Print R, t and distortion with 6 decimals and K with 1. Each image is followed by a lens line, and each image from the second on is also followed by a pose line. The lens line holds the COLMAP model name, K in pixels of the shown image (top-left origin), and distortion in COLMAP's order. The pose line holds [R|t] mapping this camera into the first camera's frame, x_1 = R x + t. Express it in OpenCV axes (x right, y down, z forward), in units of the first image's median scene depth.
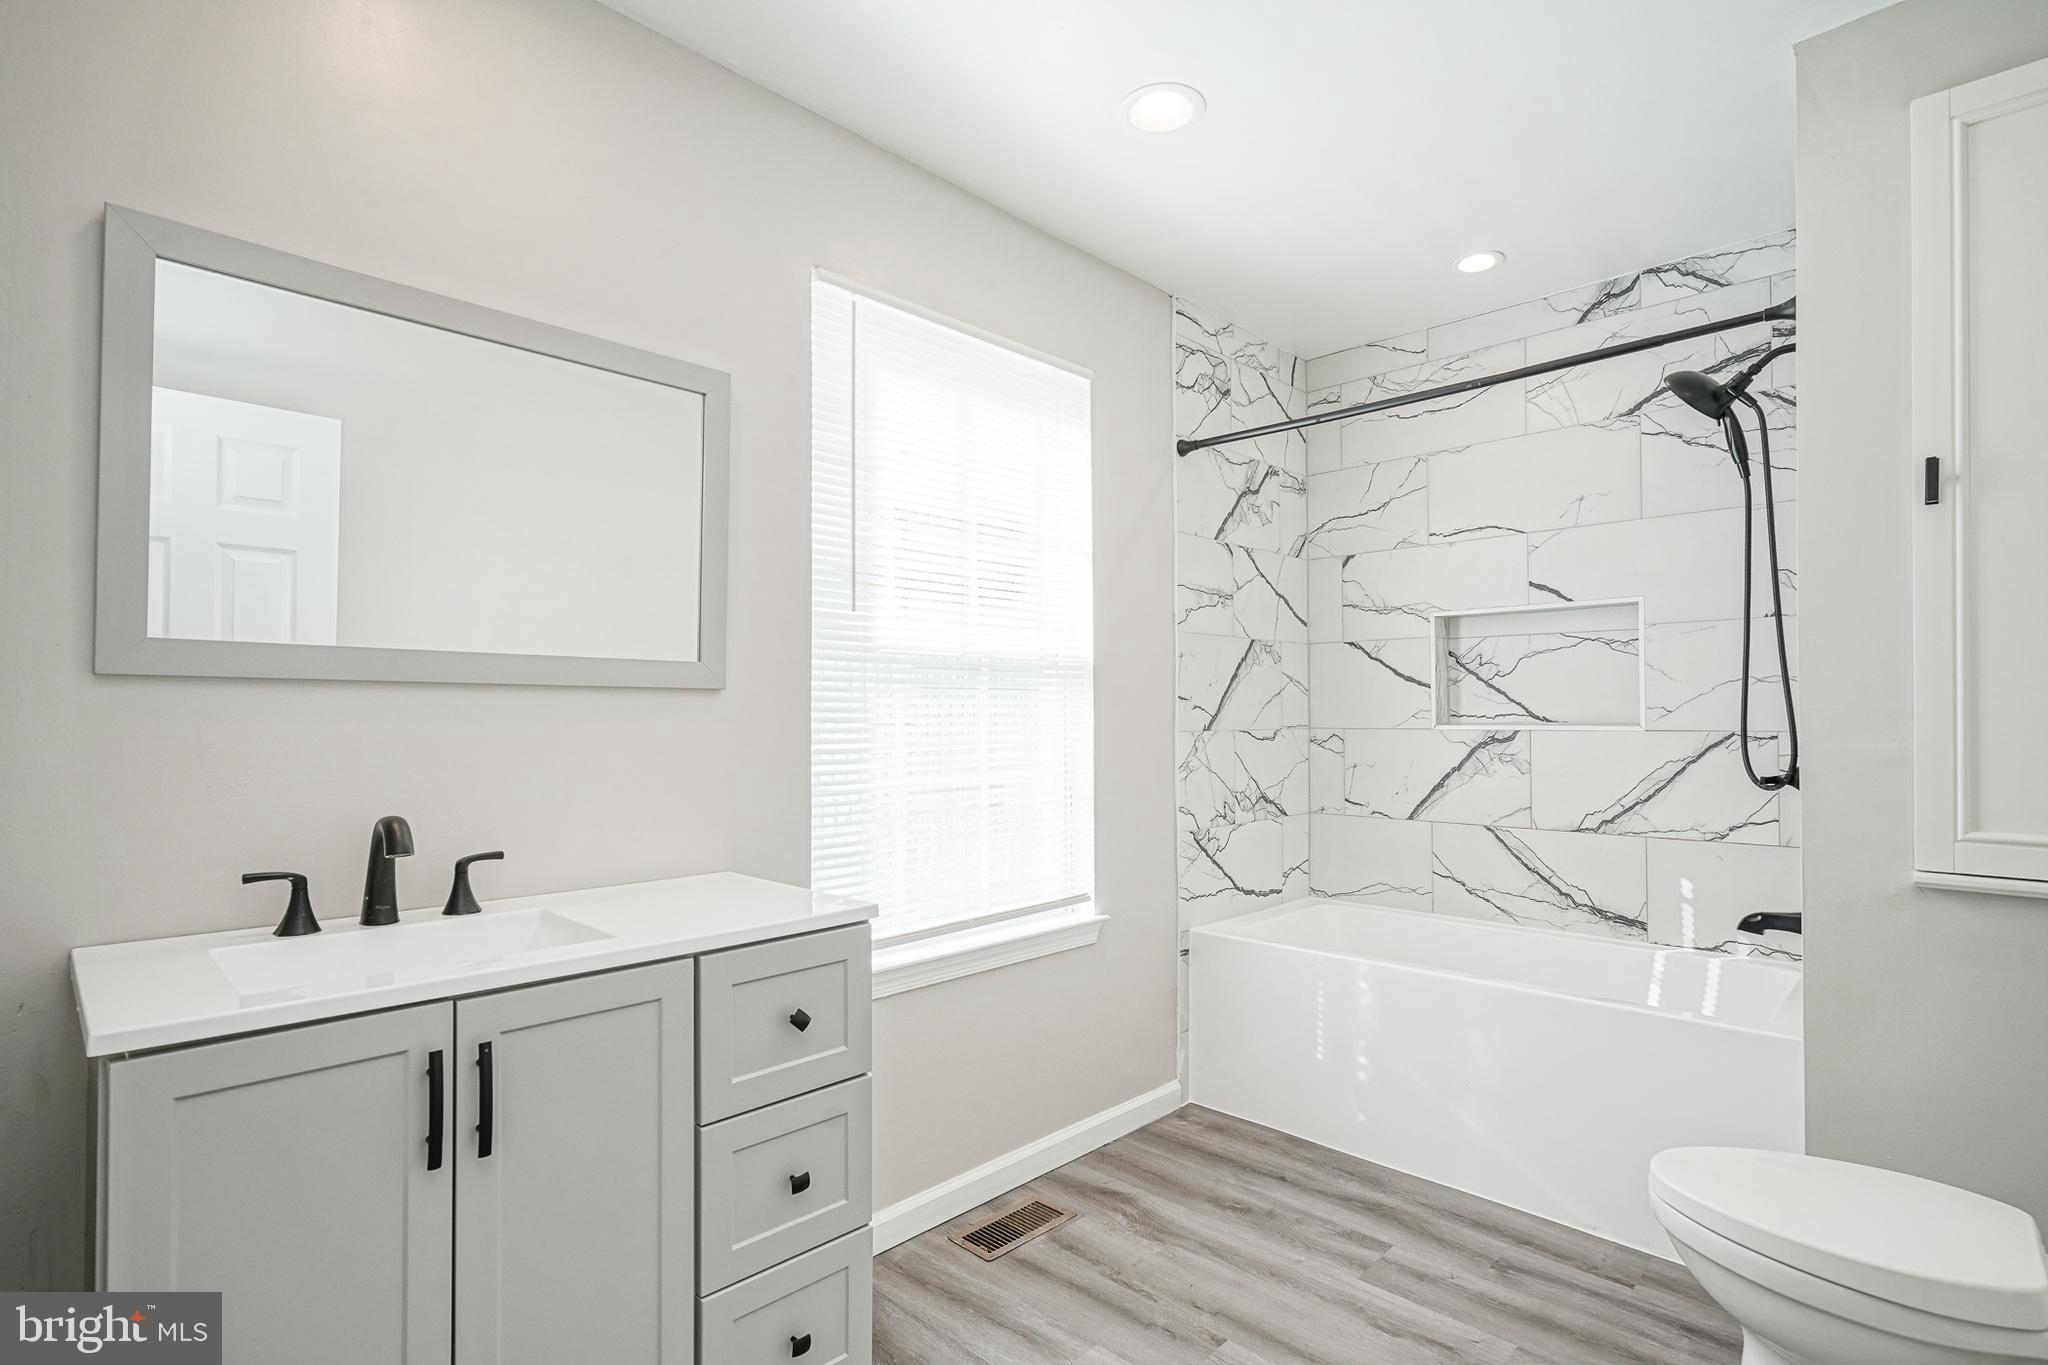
lens RADIAL K [[967.1, 0, 1074.7], [0, 967.1, 698.8], [0, 0, 1]] dist [-0.009350, 0.005138]
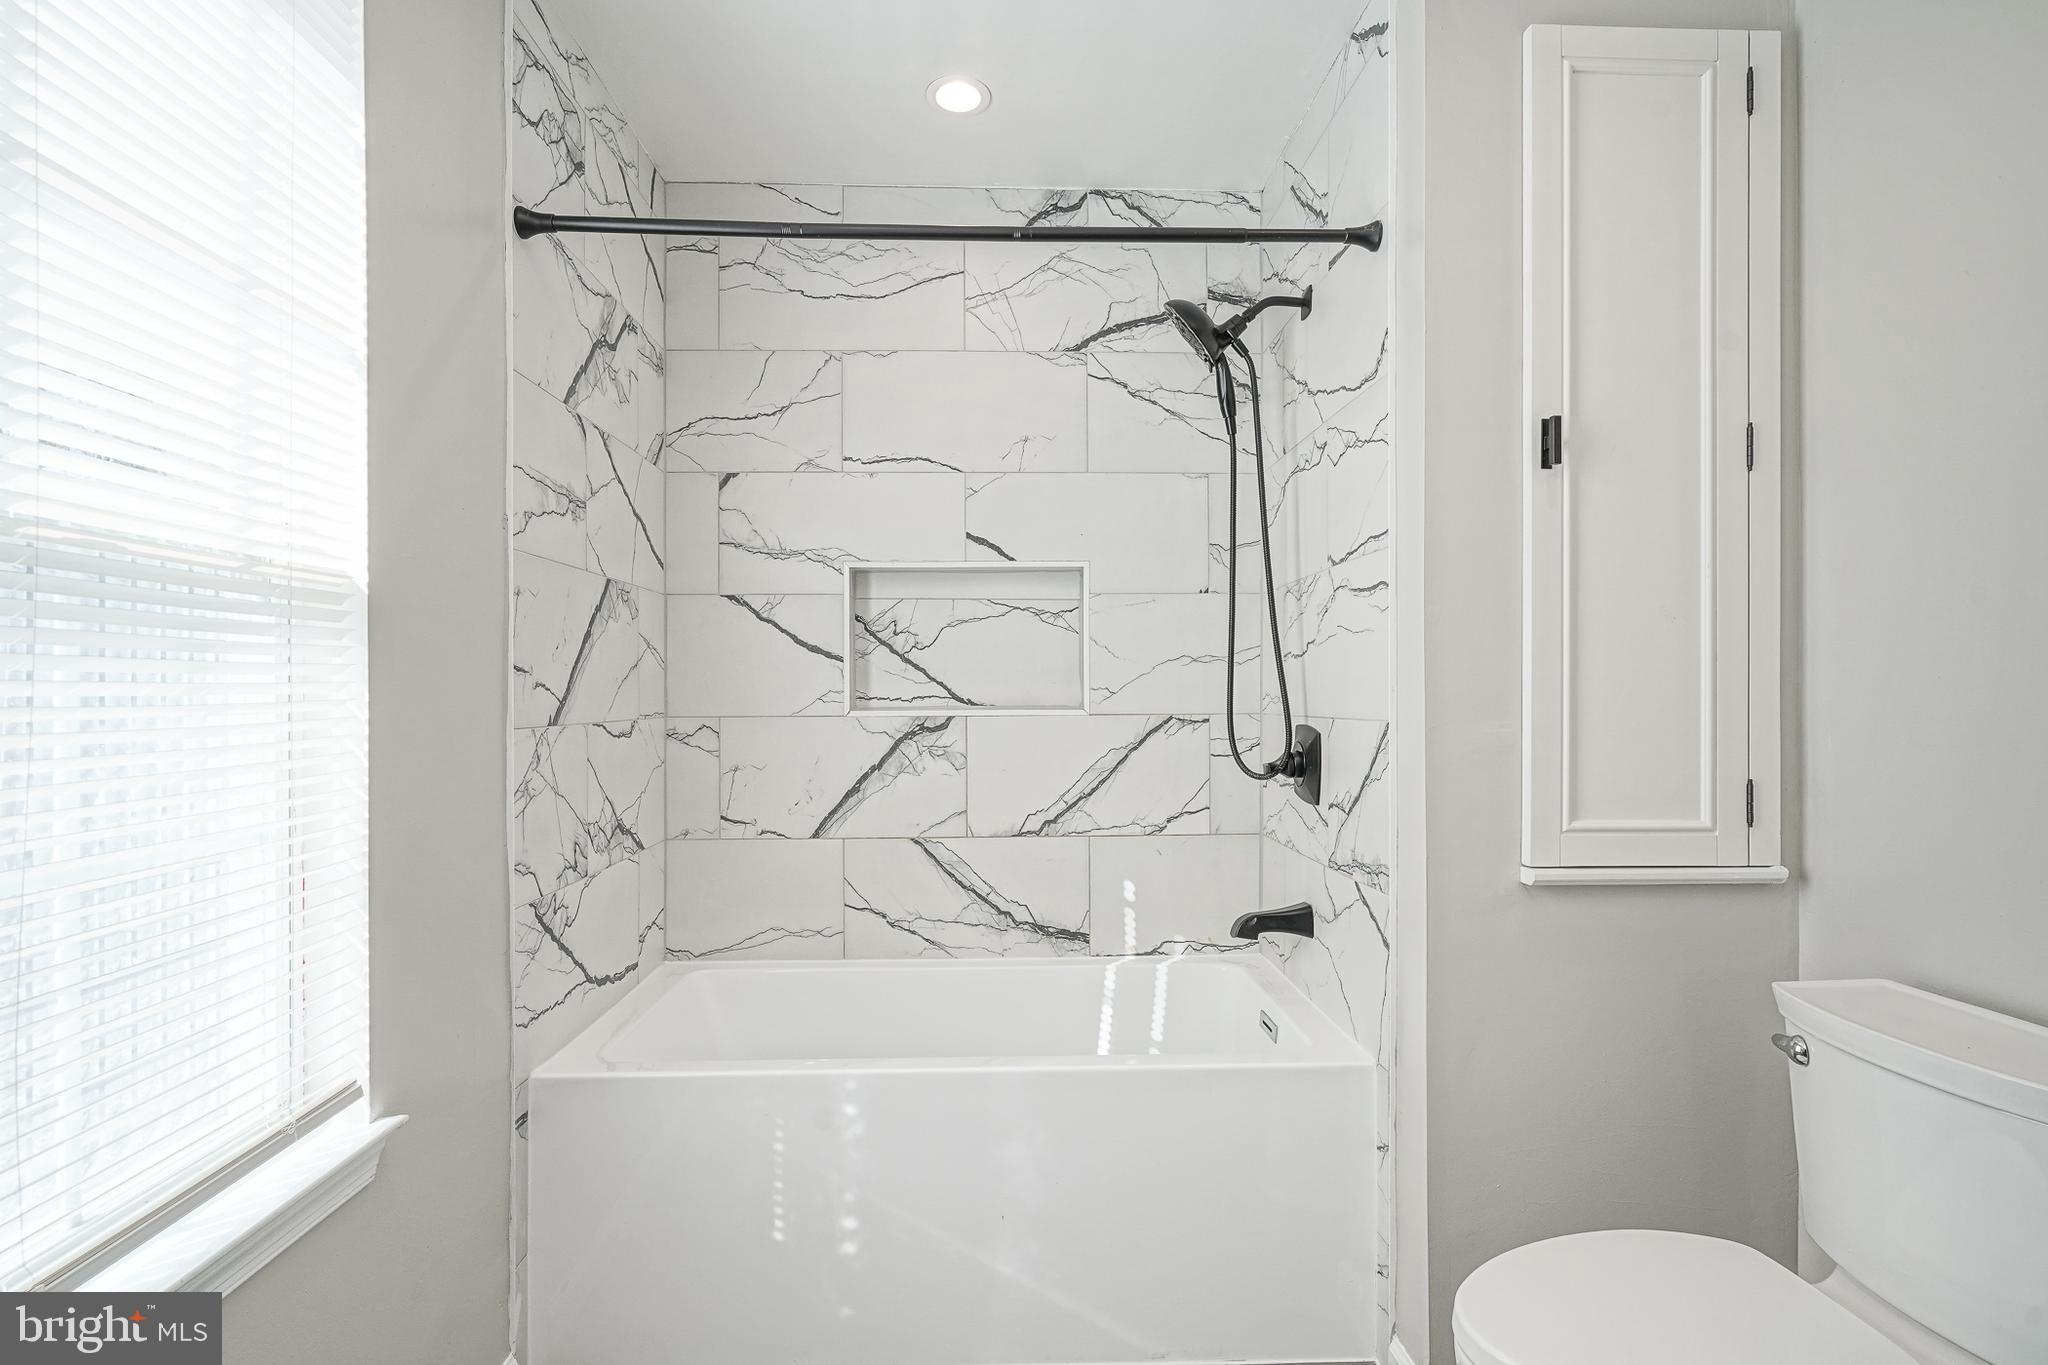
lens RADIAL K [[967.1, 0, 985.1], [0, 967.1, 687.8], [0, 0, 1]] dist [-0.009350, 0.005138]
pose [[0.724744, 0.004356, 0.689005, -0.084452], [-0.009955, 0.999942, 0.004150, 0.005753], [-0.688947, -0.009866, 0.724745, 0.440803]]
